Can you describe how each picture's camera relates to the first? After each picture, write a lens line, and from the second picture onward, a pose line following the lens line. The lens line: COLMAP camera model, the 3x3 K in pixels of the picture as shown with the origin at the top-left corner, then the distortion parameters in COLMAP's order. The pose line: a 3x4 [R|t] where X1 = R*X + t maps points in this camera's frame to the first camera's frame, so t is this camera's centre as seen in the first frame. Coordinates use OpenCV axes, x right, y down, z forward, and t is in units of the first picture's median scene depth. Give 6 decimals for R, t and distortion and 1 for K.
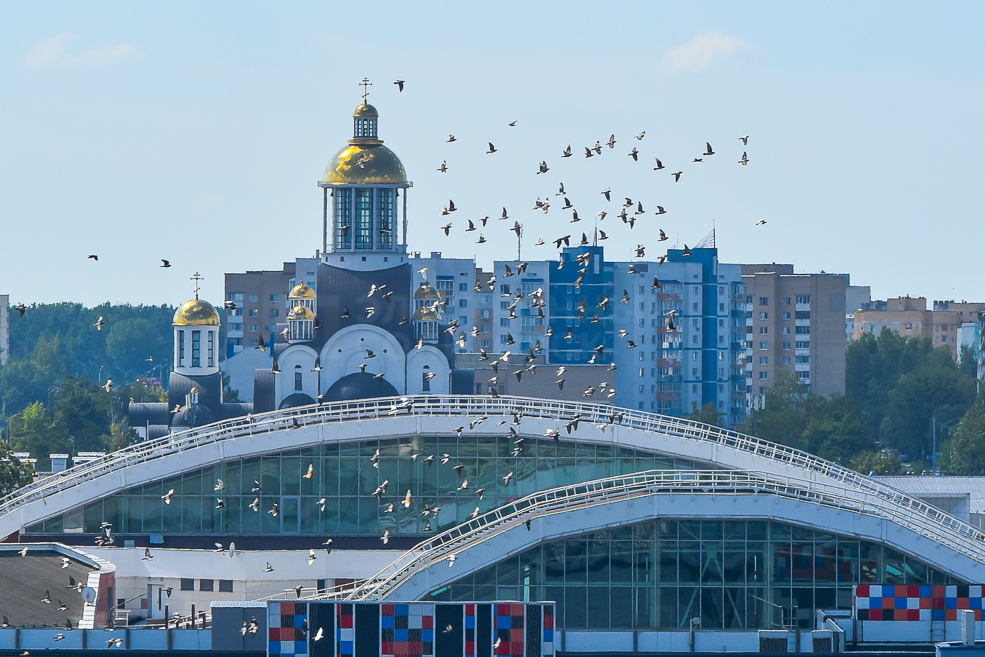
lens RADIAL K [[5407.8, 0, 493.3], [0, 5407.8, 328.6], [0, 0, 1]] dist [0.044496, 0.000000]
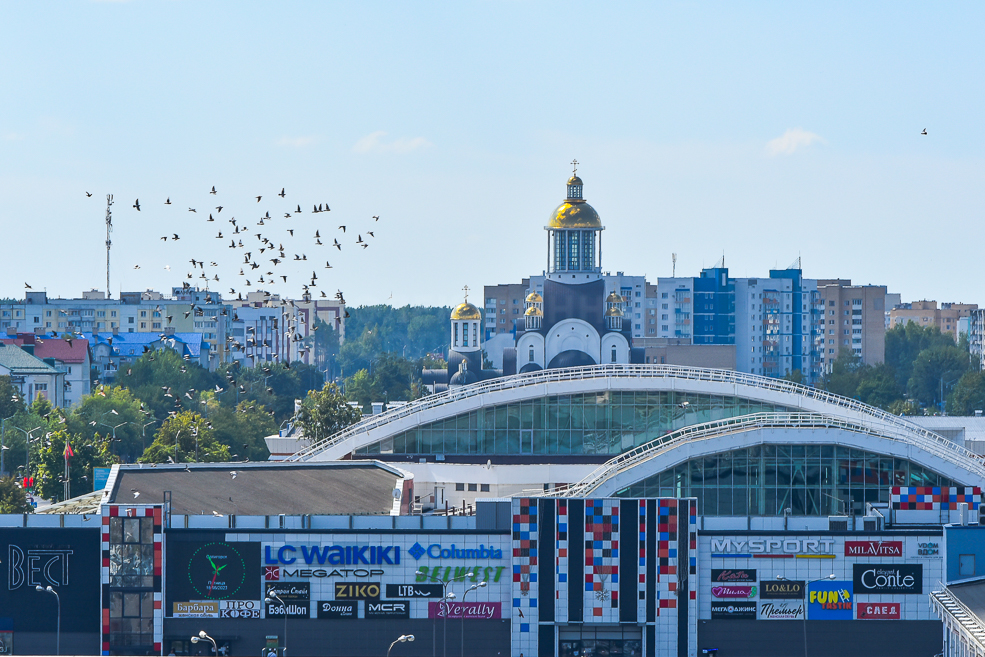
lens RADIAL K [[5407.8, 0, 491.7], [0, 5407.8, 329.0], [0, 0, 1]] dist [0.044496, 0.000000]
pose [[0.999903, -0.001346, 0.013860, -0.068803], [0.001398, 0.999992, -0.003759, 0.007968], [-0.013855, 0.003778, 0.999897, -0.546549]]
